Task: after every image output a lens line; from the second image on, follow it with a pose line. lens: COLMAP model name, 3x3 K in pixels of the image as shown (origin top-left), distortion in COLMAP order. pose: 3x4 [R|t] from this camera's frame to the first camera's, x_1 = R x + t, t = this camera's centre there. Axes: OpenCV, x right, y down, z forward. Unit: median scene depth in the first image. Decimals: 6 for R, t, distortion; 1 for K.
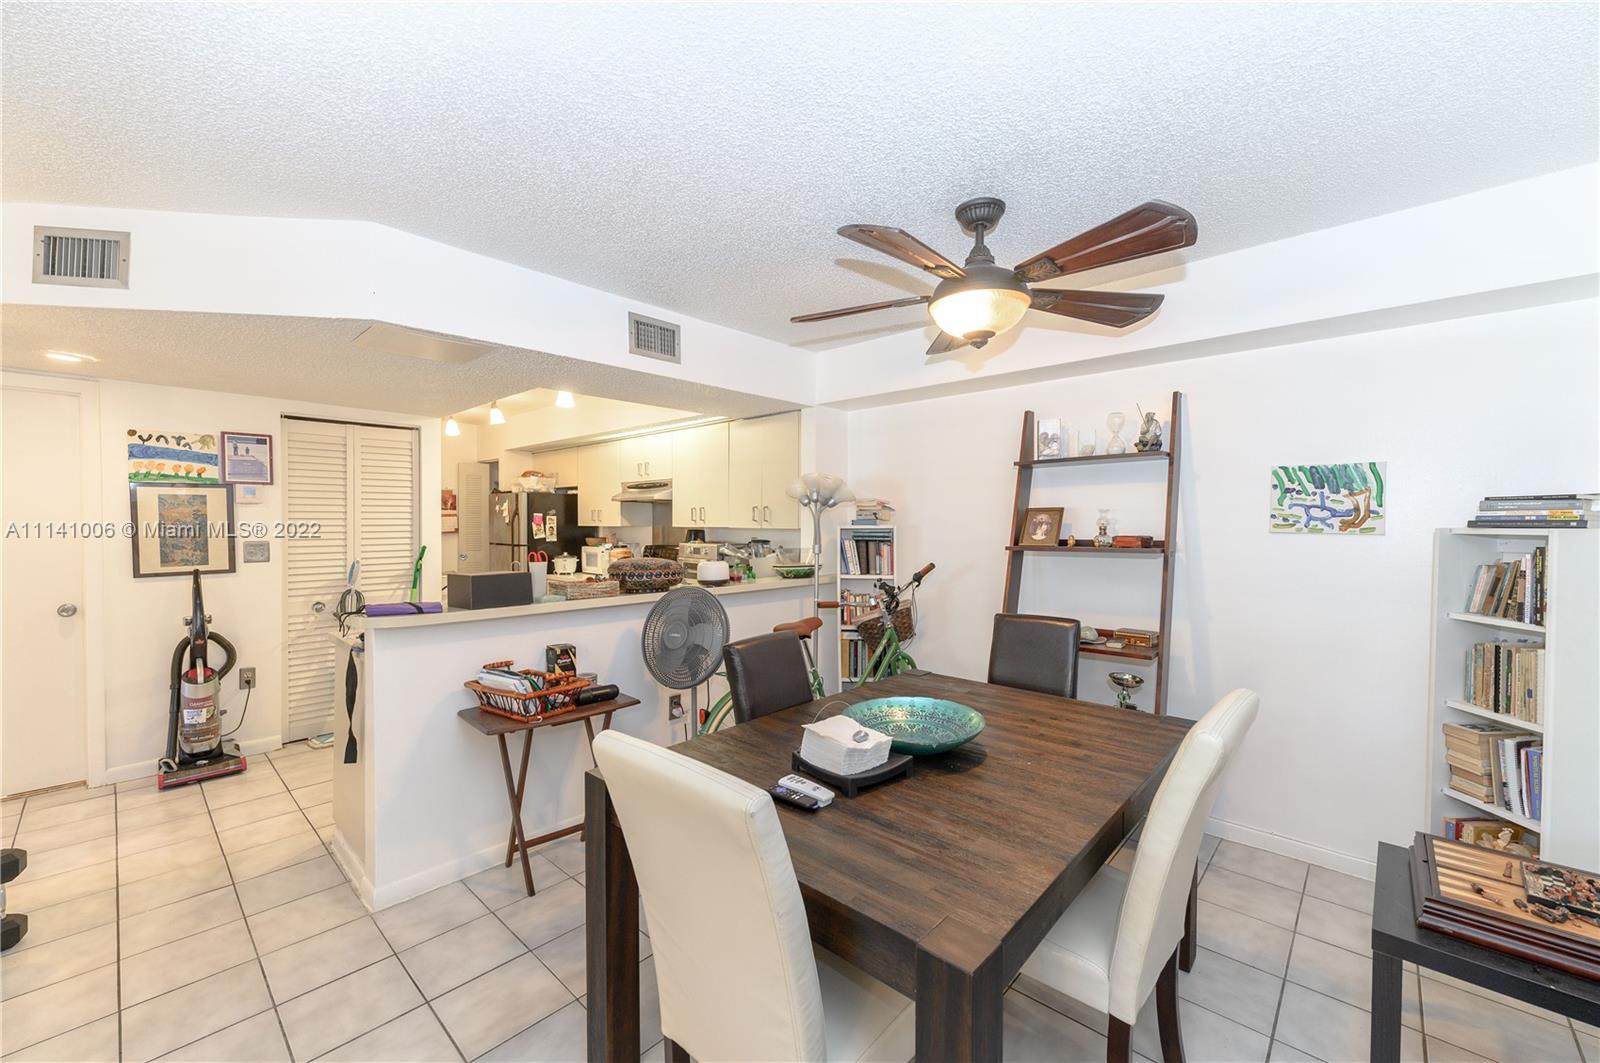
lens RADIAL K [[637.4, 0, 800.0], [0, 637.4, 531.5], [0, 0, 1]] dist [-0.000160, -0.000133]
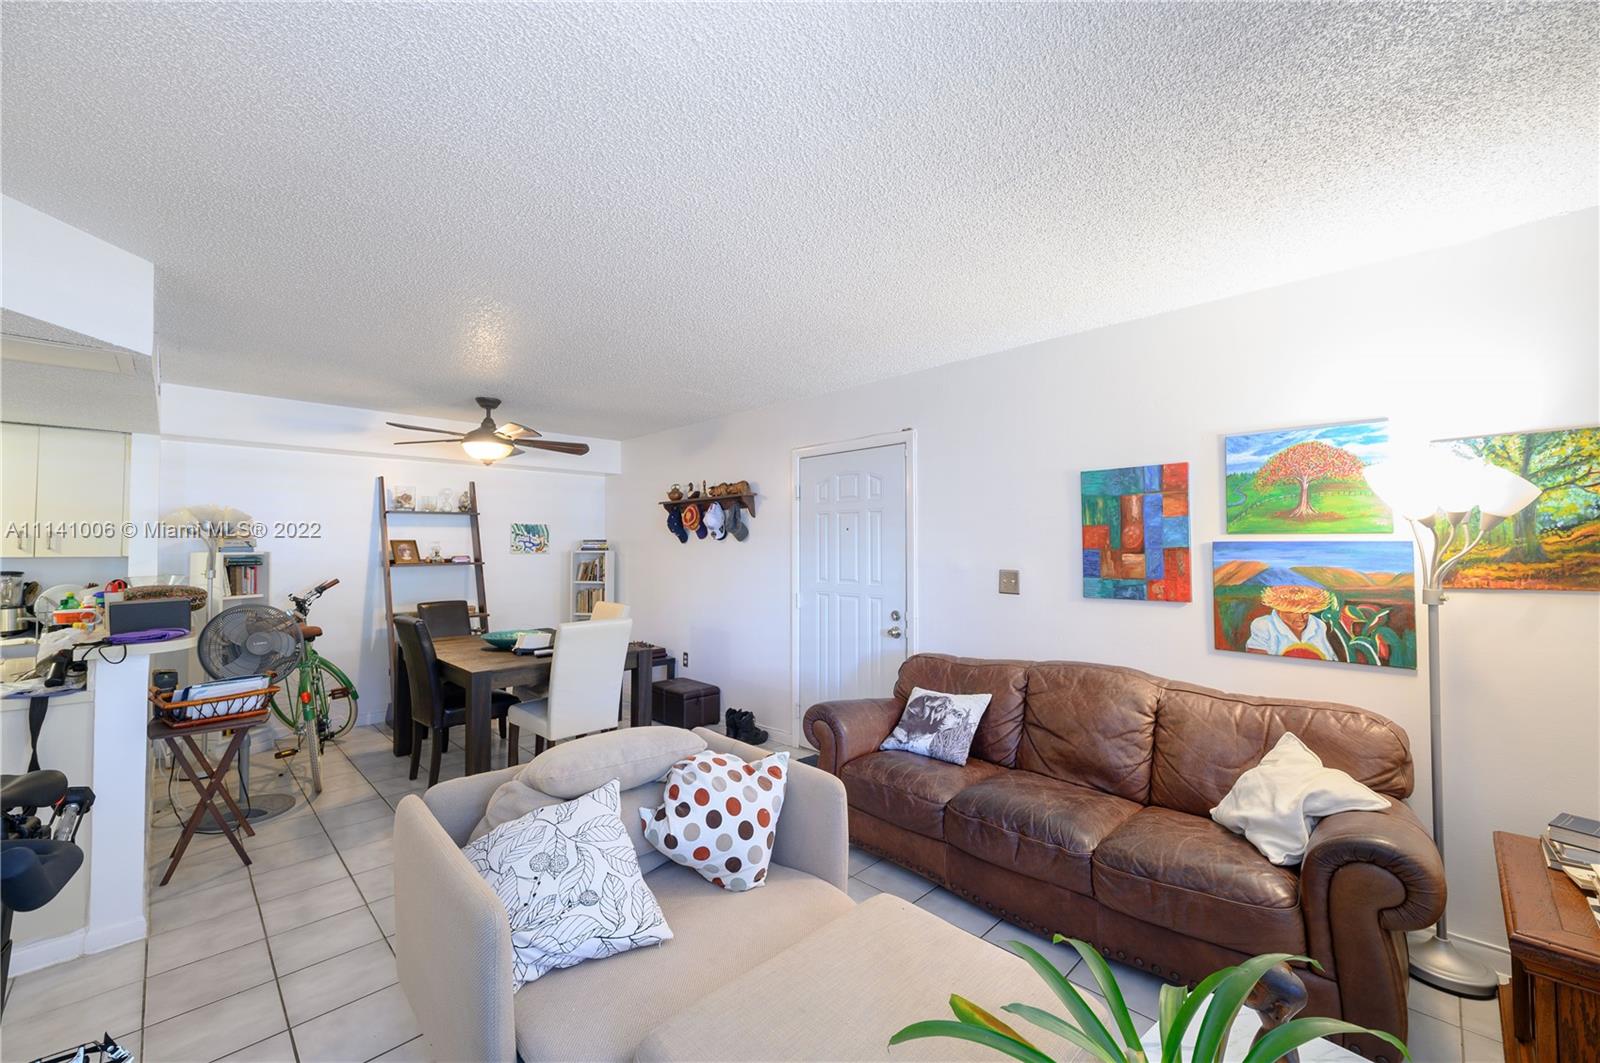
lens RADIAL K [[637.4, 0, 800.0], [0, 637.4, 531.5], [0, 0, 1]] dist [-0.000160, -0.000133]
pose [[0.044834, 0.023128, 0.998727, -1.076262], [0.015598, 0.999594, -0.023849, -0.004166], [-0.998873, 0.016648, 0.044455, -0.070138]]
